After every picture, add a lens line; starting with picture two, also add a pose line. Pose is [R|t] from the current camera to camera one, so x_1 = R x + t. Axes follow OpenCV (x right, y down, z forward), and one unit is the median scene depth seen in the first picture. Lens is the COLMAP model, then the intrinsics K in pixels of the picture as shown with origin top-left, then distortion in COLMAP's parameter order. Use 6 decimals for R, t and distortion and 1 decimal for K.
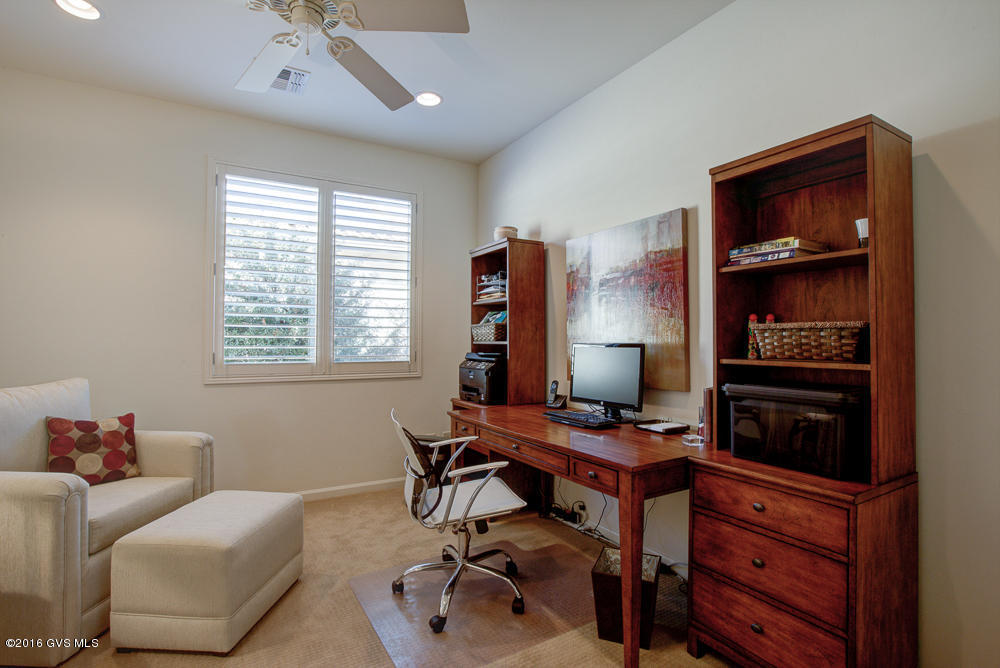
lens RADIAL K [[483.3, 0, 499.8], [0, 483.3, 342.1], [0, 0, 1]] dist [-0.001408, -0.000086]
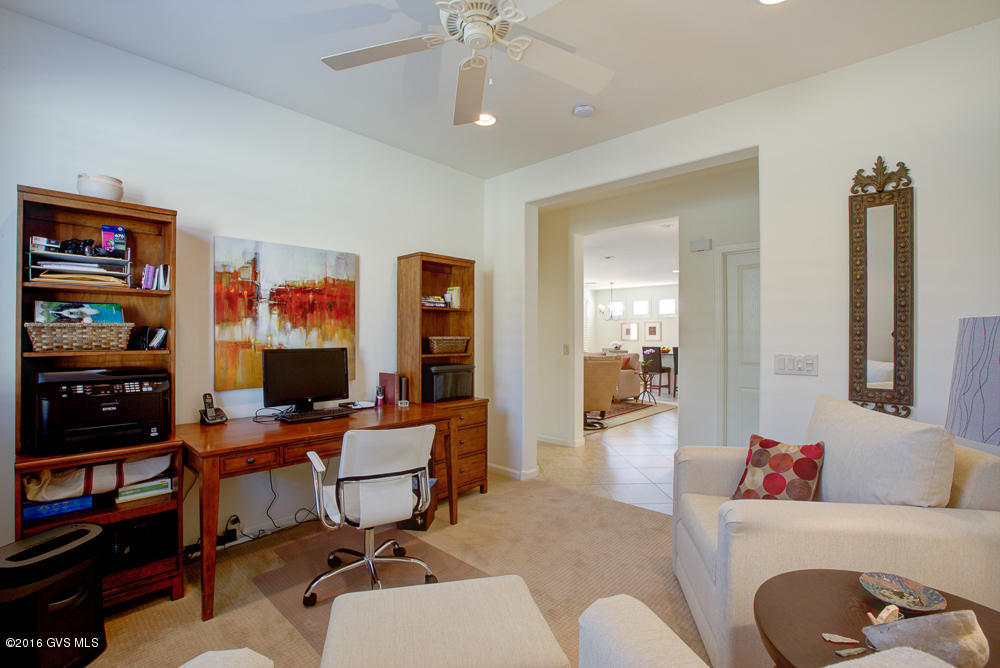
lens RADIAL K [[455.6, 0, 498.9], [0, 455.6, 329.8], [0, 0, 1]] dist [-0.042564, 0.013053]
pose [[-0.270667, -0.001455, 0.962672, -0.926358], [-0.010600, 0.999943, -0.001469, -0.045630], [-0.962615, -0.010602, -0.270667, 0.832303]]
